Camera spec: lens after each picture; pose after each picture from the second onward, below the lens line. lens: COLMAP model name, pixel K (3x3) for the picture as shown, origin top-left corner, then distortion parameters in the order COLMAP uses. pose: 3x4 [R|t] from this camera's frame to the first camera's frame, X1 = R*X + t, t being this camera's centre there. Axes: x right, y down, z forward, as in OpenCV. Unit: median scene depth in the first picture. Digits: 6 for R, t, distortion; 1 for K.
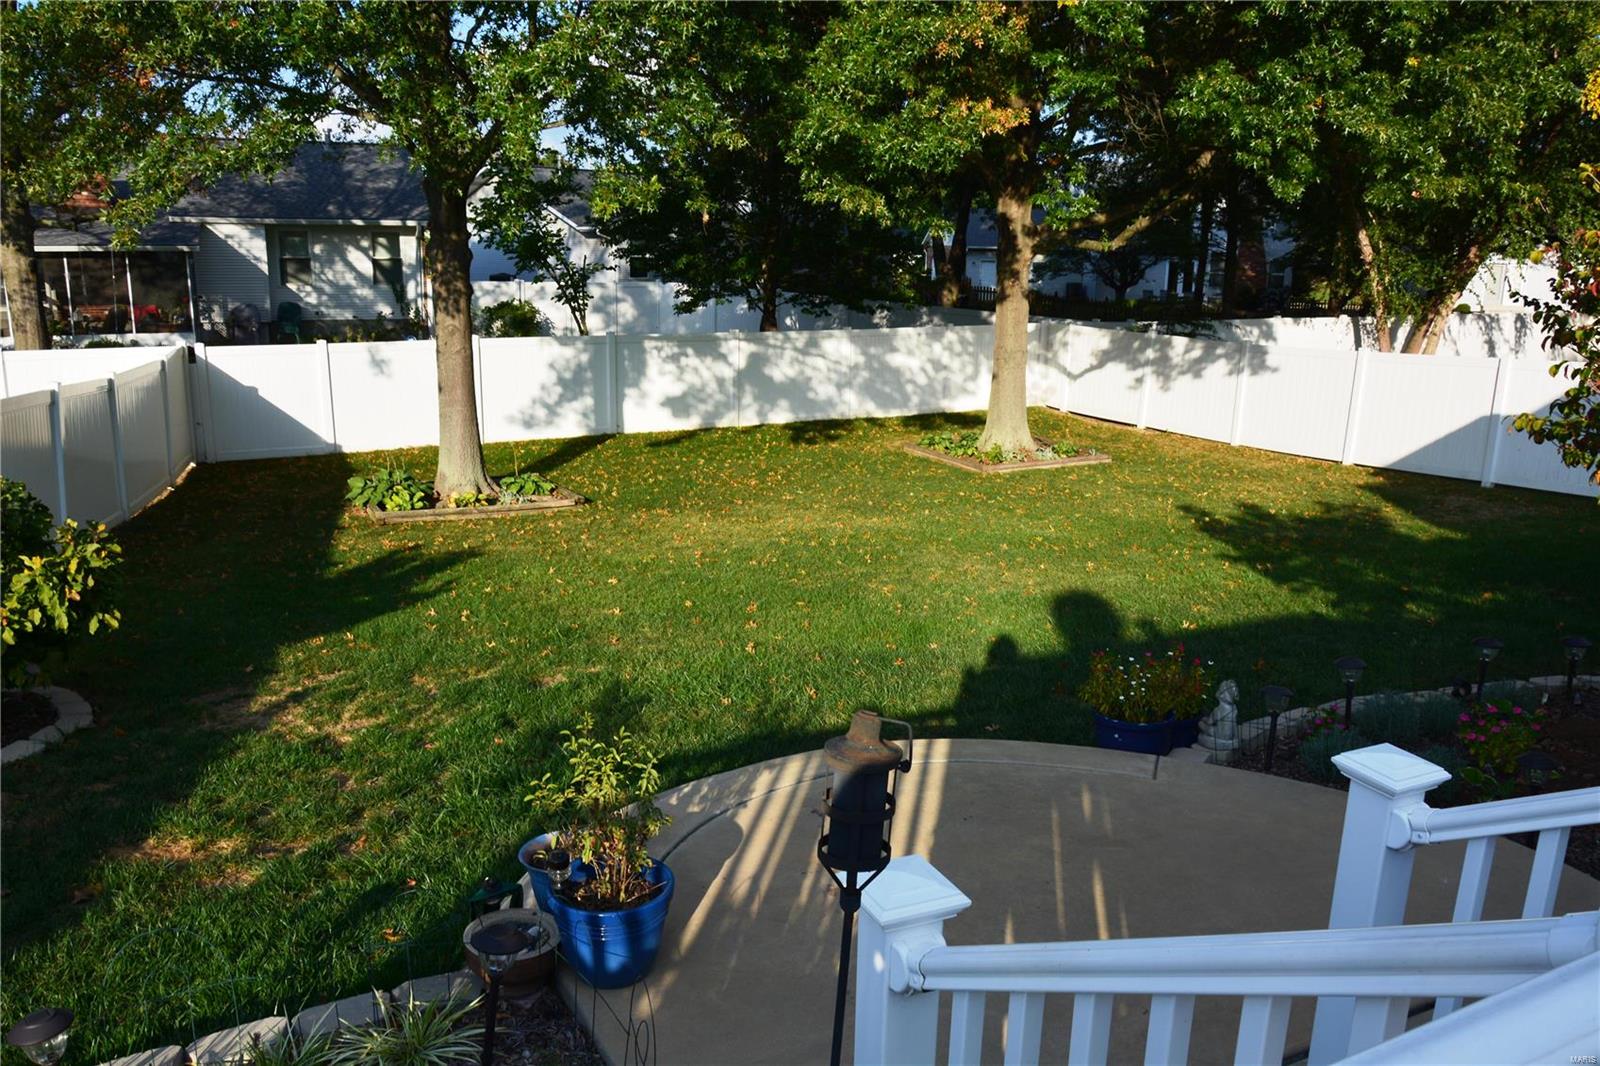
lens RADIAL K [[1236.5, 0, 802.5], [0, 1236.5, 544.6], [0, 0, 1]] dist [-0.033041, -0.001323]
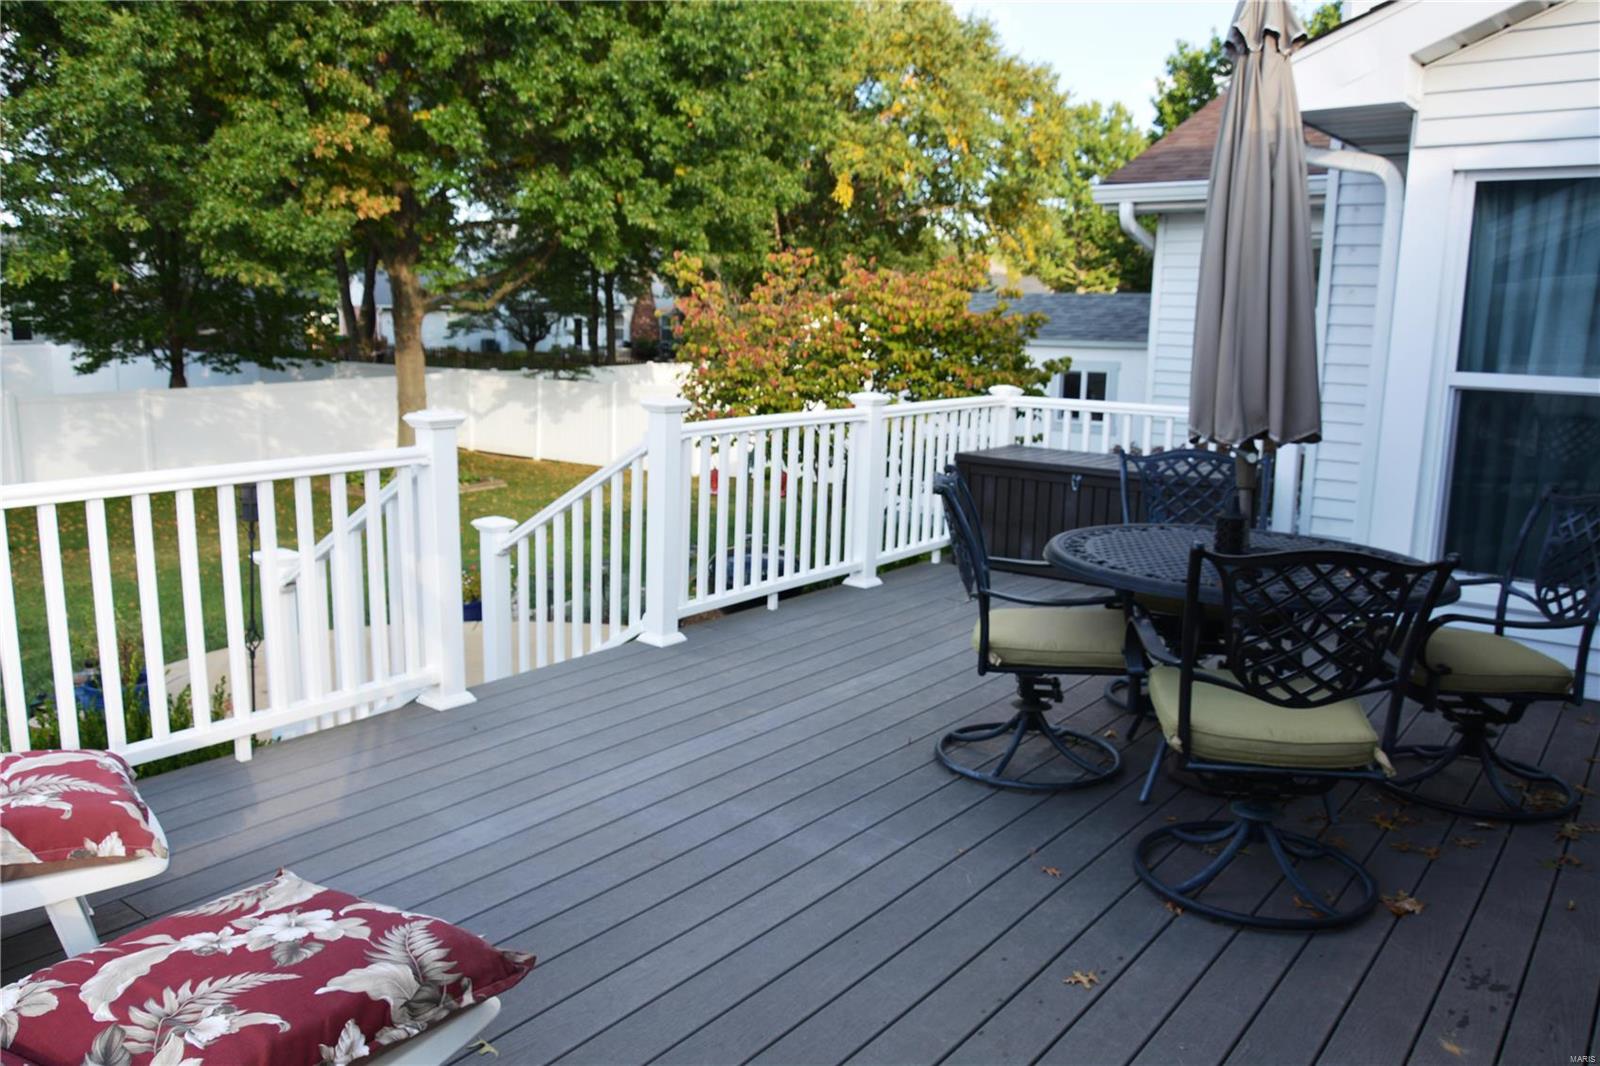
lens RADIAL K [[1231.6, 0, 775.9], [0, 1231.6, 534.1], [0, 0, 1]] dist [-0.006485, -0.001872]
pose [[0.910019, -0.079606, 0.406852, -0.000579], [0.100852, 0.994418, -0.031006, 0.038506], [-0.402112, 0.069248, 0.912968, -0.169445]]
